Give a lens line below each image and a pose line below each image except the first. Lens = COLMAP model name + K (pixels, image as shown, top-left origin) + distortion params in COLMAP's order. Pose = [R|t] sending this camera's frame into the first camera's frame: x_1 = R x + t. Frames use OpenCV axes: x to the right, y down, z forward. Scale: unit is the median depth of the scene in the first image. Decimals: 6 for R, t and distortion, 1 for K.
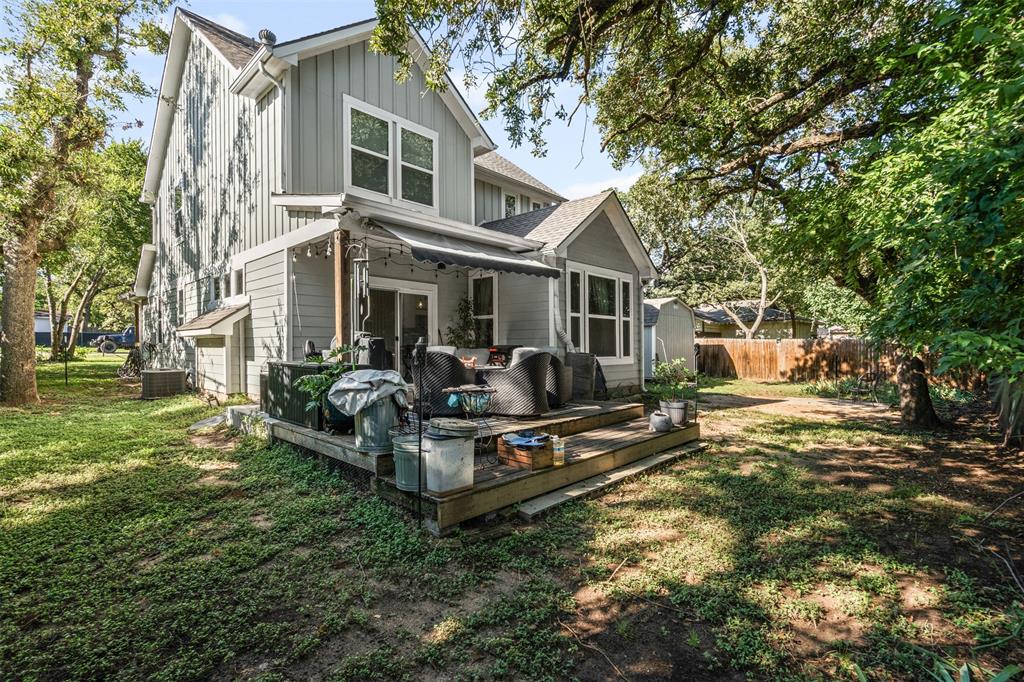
lens RADIAL K [[475.0, 0, 510.8], [0, 475.0, 343.5], [0, 0, 1]] dist [-0.002469, 0.000665]
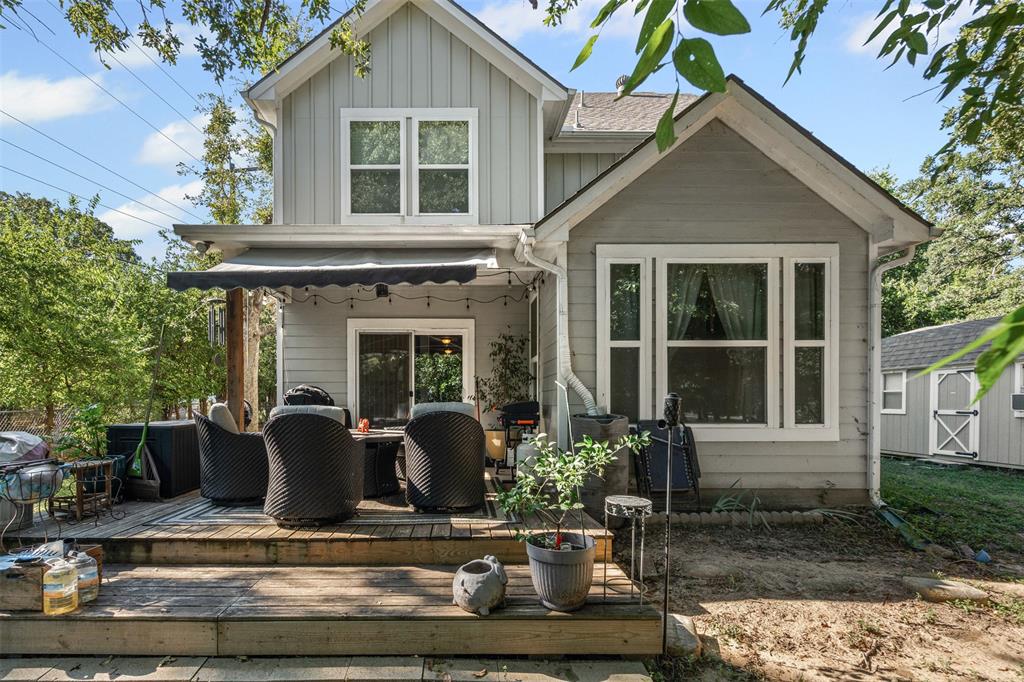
lens RADIAL K [[521.4, 0, 506.1], [0, 521.4, 405.9], [0, 0, 1]] dist [0.004601, 0.000188]
pose [[0.681728, 0.001607, -0.731604, 0.464110], [0.005324, 0.999960, 0.007157, 0.004252], [0.731586, -0.008774, 0.681693, 0.491345]]
